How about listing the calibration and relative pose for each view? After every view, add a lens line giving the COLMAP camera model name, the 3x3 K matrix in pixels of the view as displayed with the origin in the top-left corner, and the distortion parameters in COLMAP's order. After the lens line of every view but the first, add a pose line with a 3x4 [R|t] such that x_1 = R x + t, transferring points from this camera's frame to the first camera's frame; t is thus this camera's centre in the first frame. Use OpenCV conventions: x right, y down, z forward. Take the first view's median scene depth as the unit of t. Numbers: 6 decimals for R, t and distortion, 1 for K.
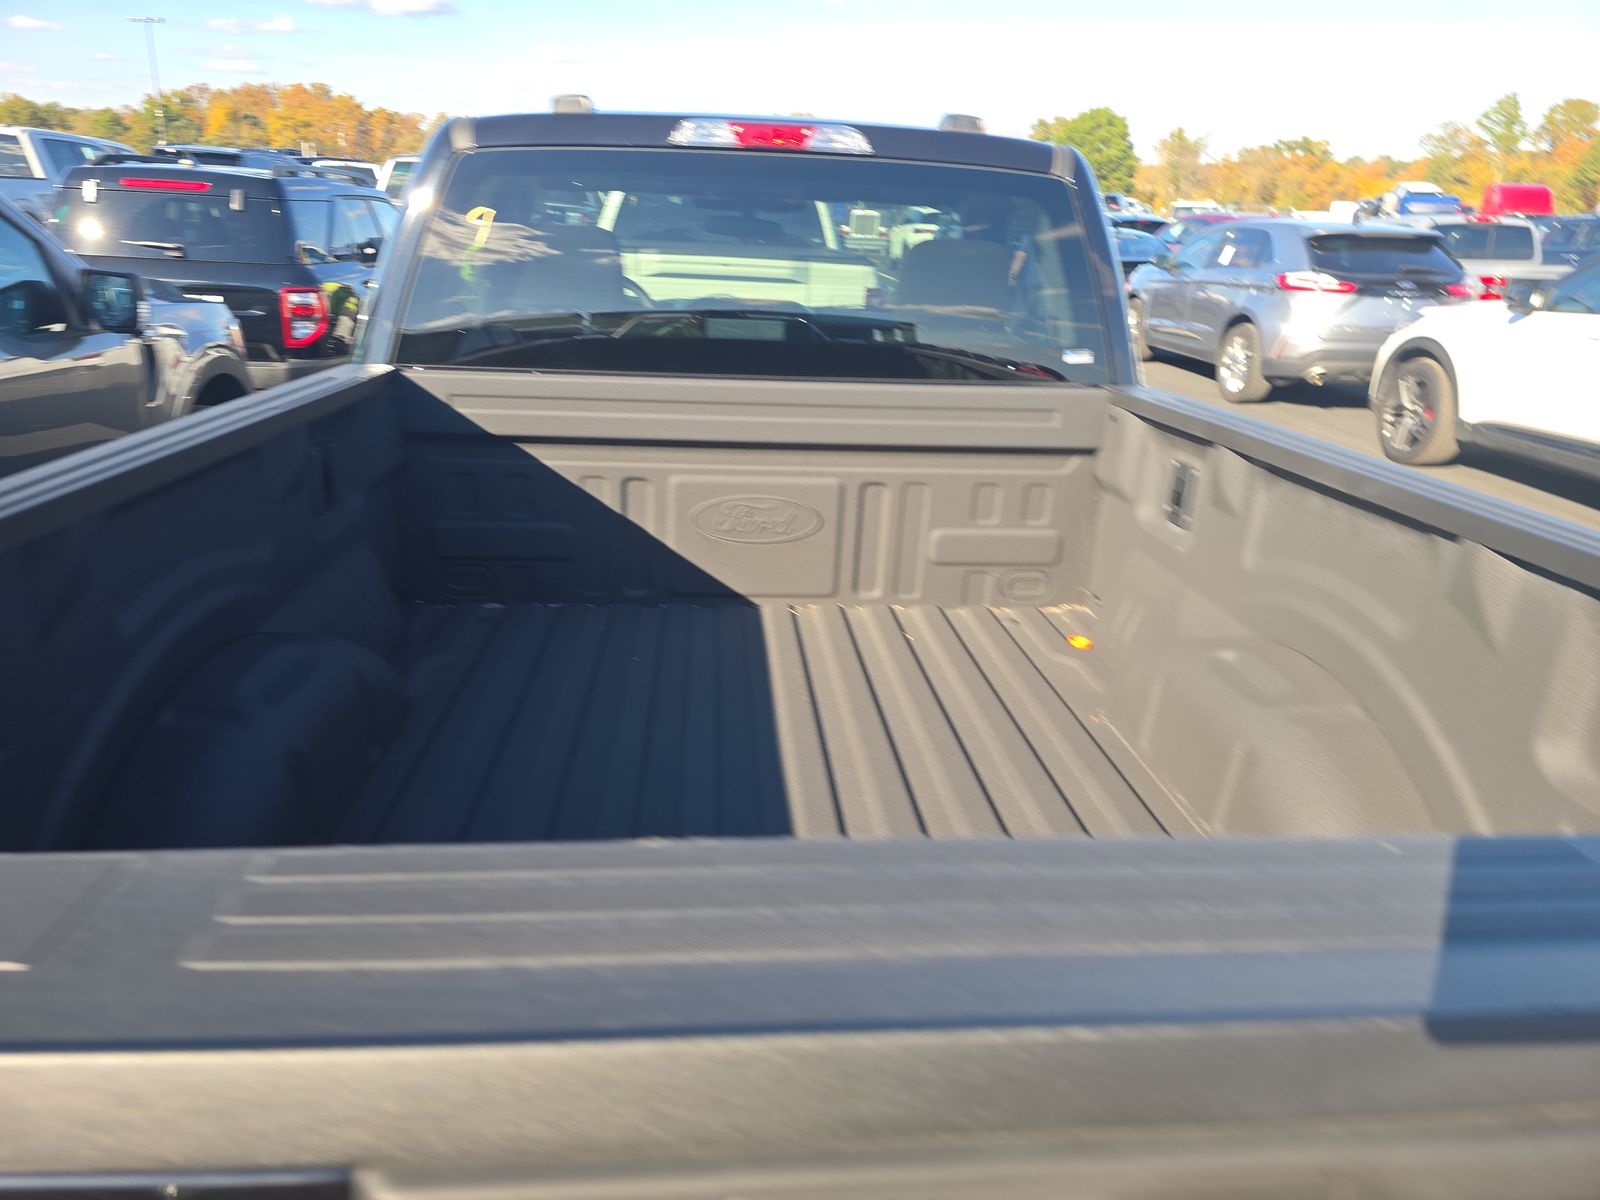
lens RADIAL K [[1066.3, 0, 800.0], [0, 1066.3, 600.0], [0, 0, 1]] dist [0.028598, -0.000480]
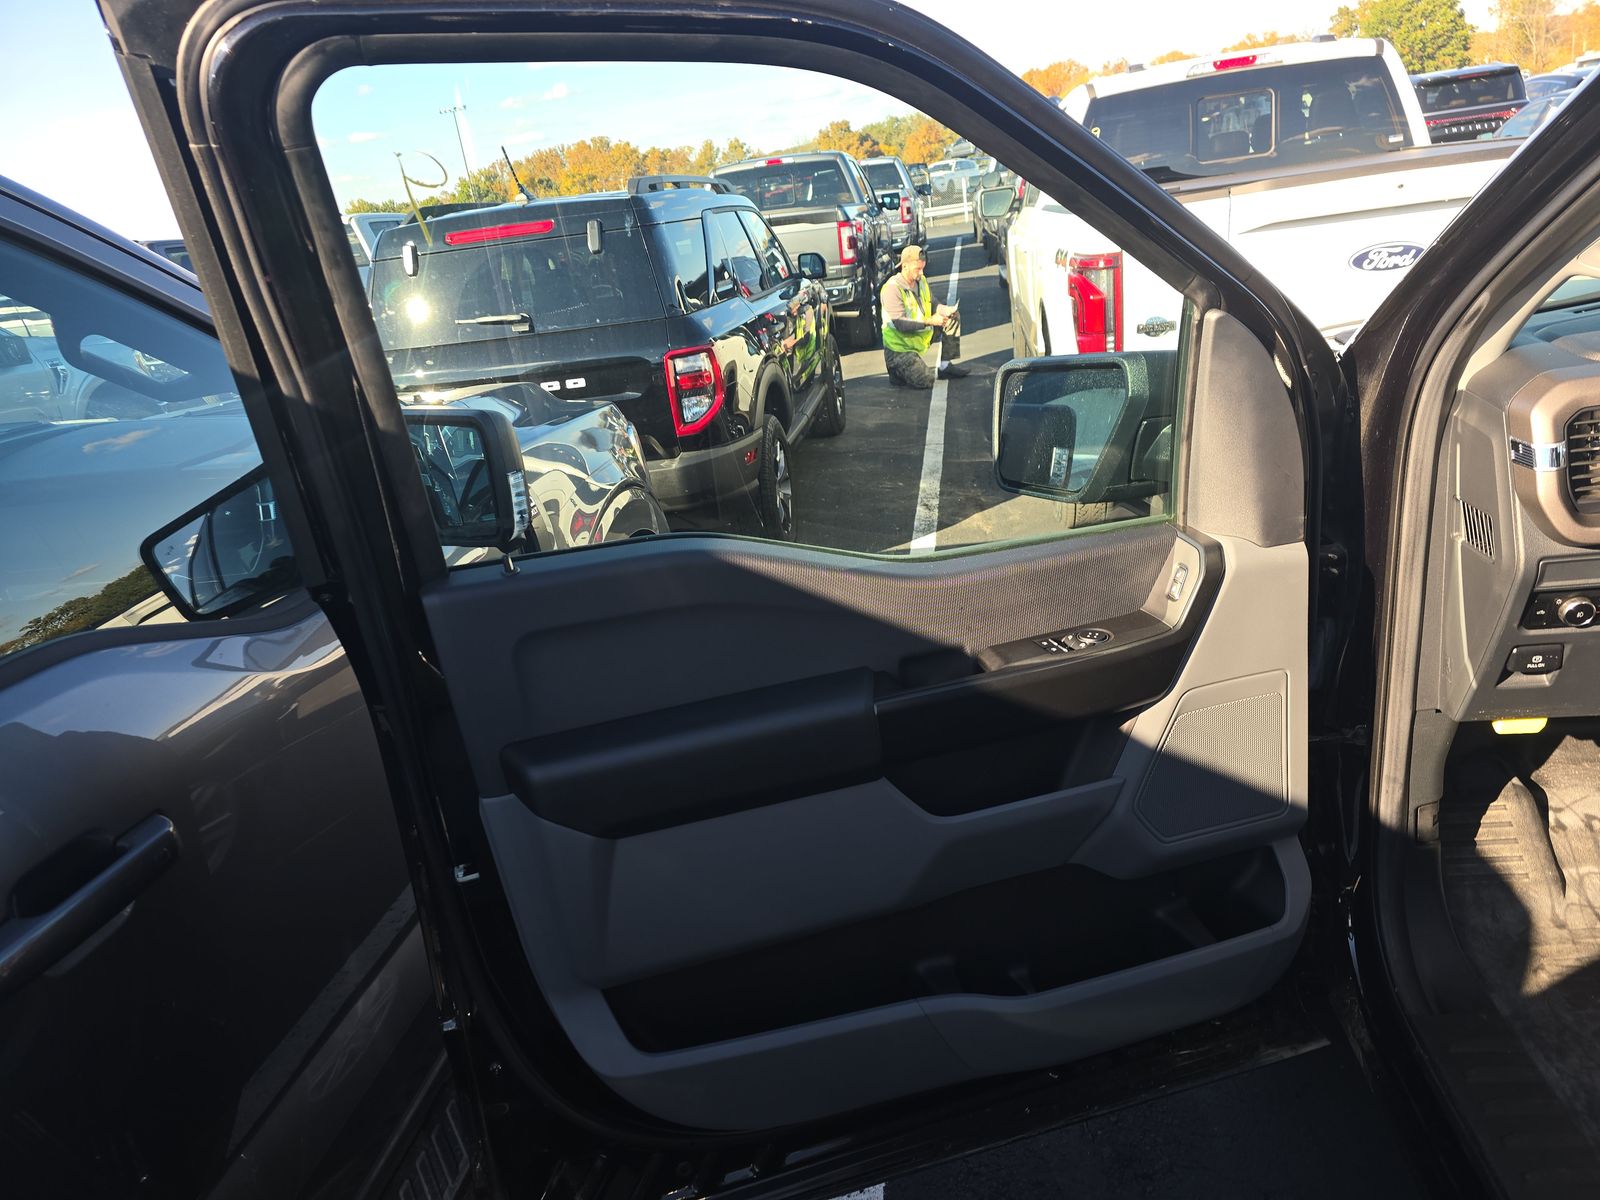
lens RADIAL K [[1066.3, 0, 800.0], [0, 1066.3, 600.0], [0, 0, 1]] dist [0.028598, -0.000480]
pose [[0.960020, -0.089005, -0.265404, -0.220877], [0.092483, 0.995714, 0.000611, -0.119879], [0.264213, -0.025132, 0.964137, 0.346751]]
